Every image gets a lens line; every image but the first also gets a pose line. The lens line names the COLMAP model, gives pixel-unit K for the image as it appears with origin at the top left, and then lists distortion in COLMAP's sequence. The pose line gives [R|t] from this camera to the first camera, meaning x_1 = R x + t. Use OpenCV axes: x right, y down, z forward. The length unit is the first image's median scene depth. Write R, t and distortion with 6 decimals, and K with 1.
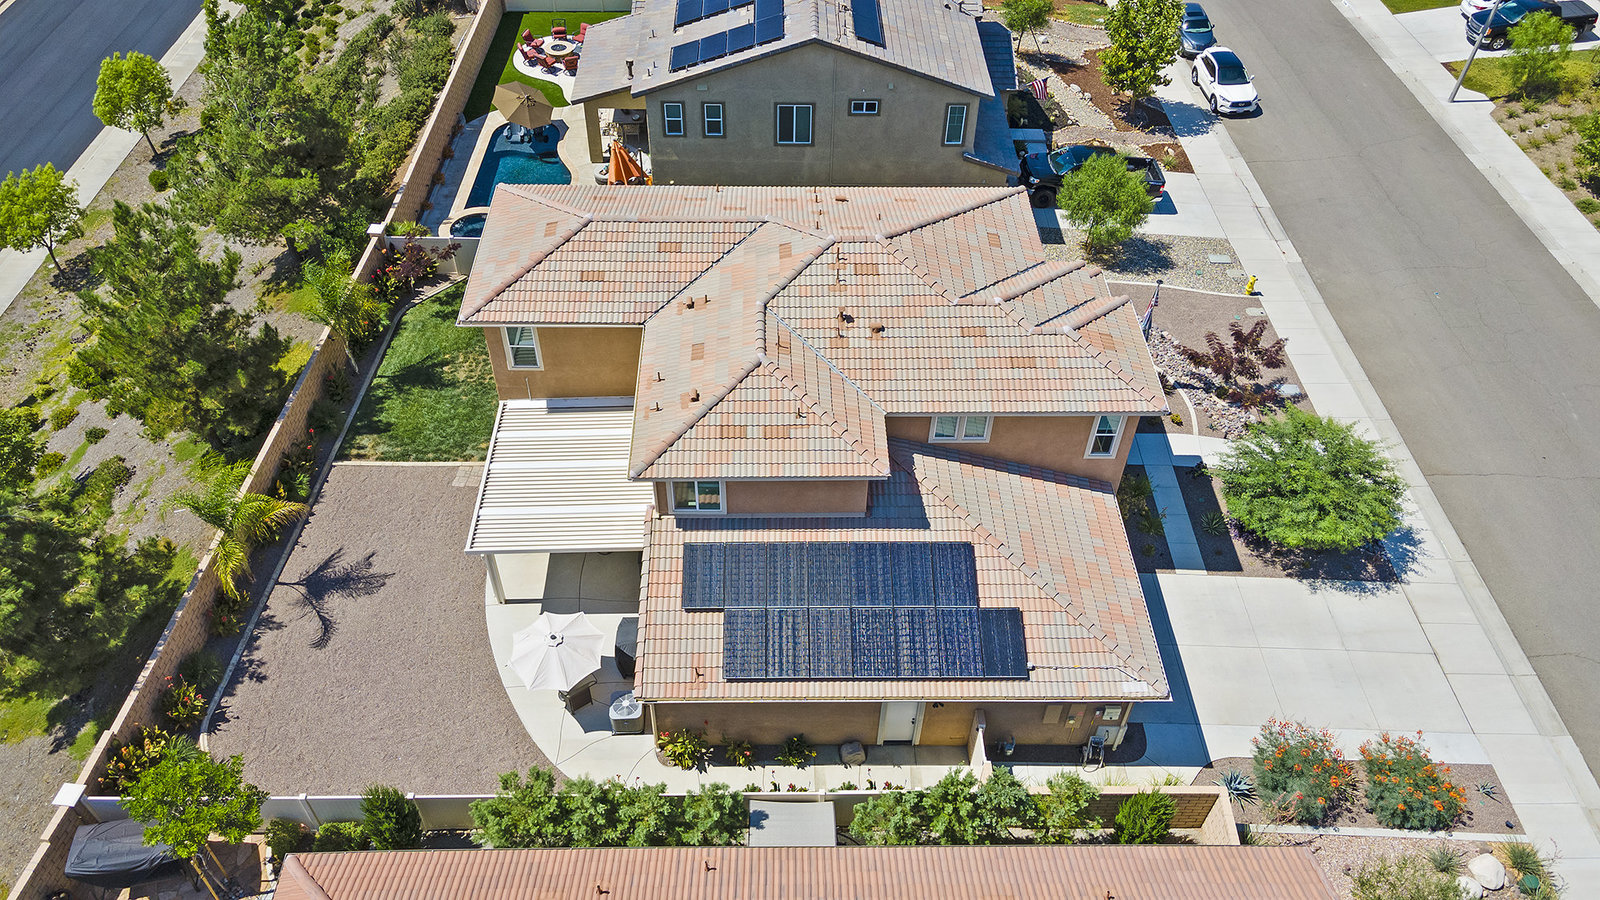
lens RADIAL K [[1166.6, 0, 800.0], [0, 1166.6, 450.0], [0, 0, 1]] dist [0.019828, 0.045197]
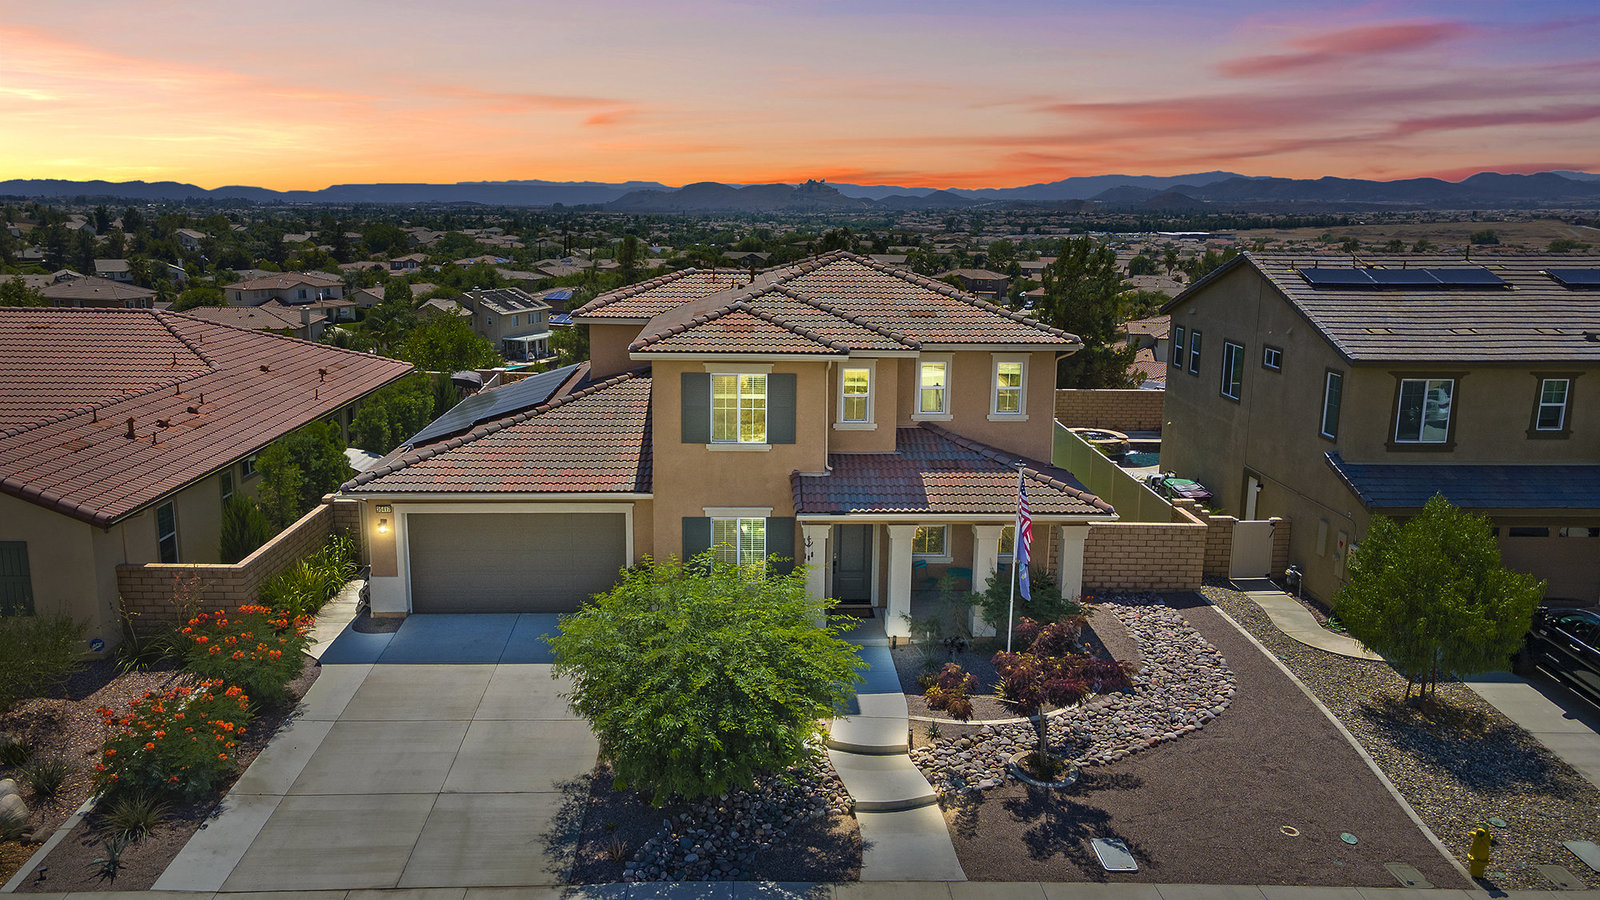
lens RADIAL K [[1166.6, 0, 800.0], [0, 1166.6, 450.0], [0, 0, 1]] dist [0.019828, 0.045197]
pose [[0.036074, 0.196157, -0.979909, 0.802963], [-0.723255, 0.681788, 0.109854, -0.116825], [0.689638, 0.704761, 0.166467, 0.712871]]
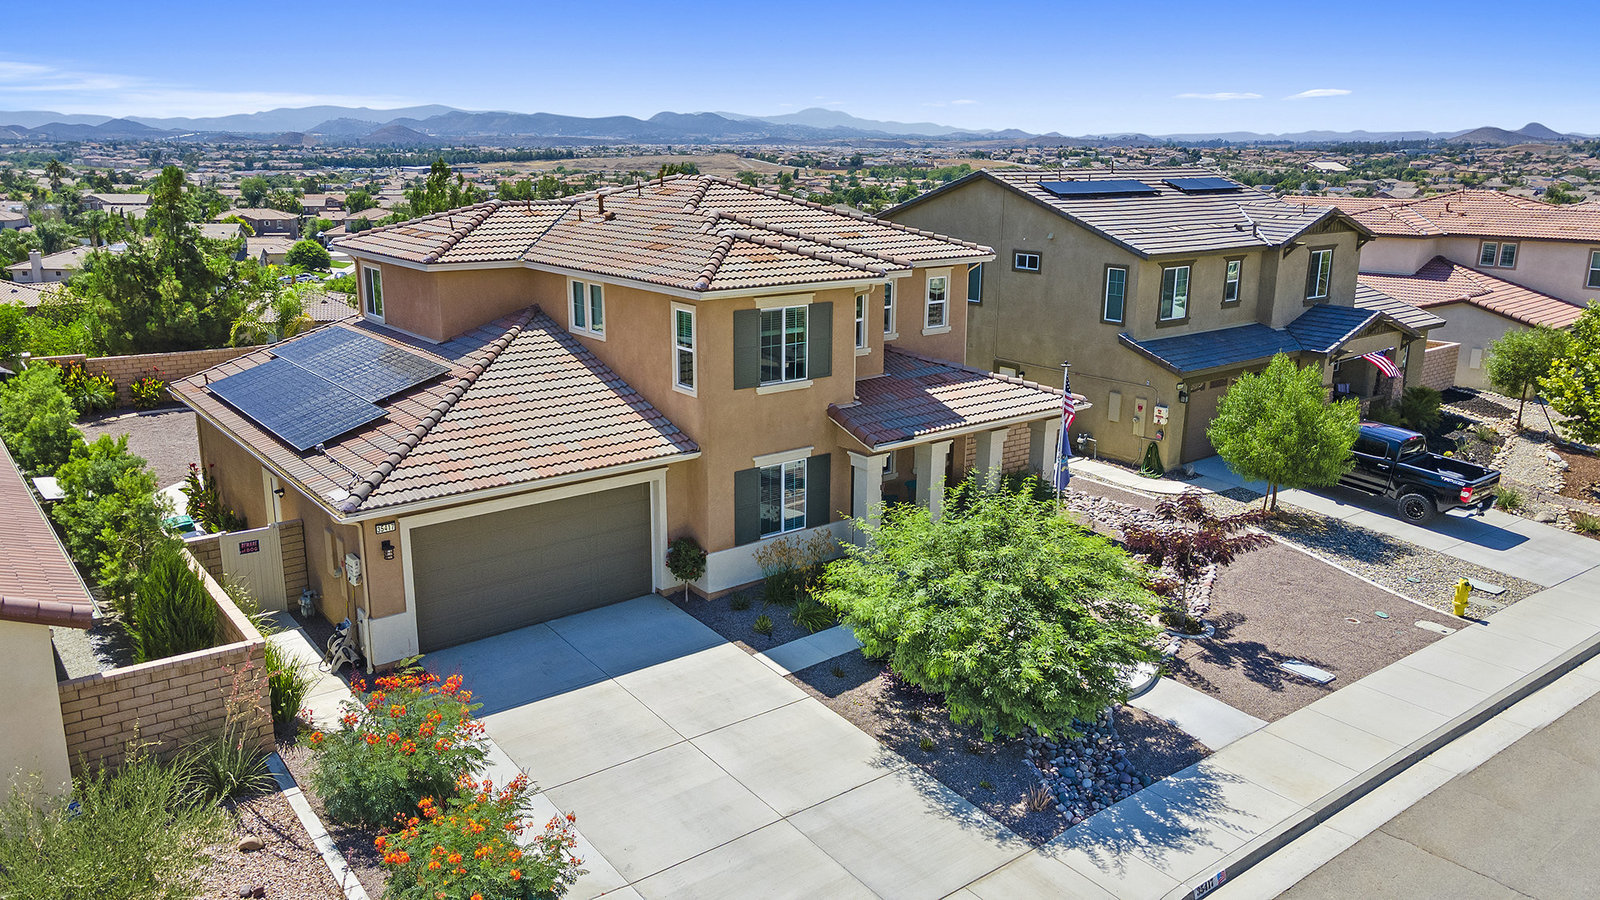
lens RADIAL K [[1166.6, 0, 800.0], [0, 1166.6, 450.0], [0, 0, 1]] dist [0.019828, 0.045197]
pose [[0.613607, 0.192304, -0.765837, 0.648824], [-0.564090, 0.785437, -0.254737, 0.133875], [0.552530, 0.588309, 0.590426, 0.481753]]
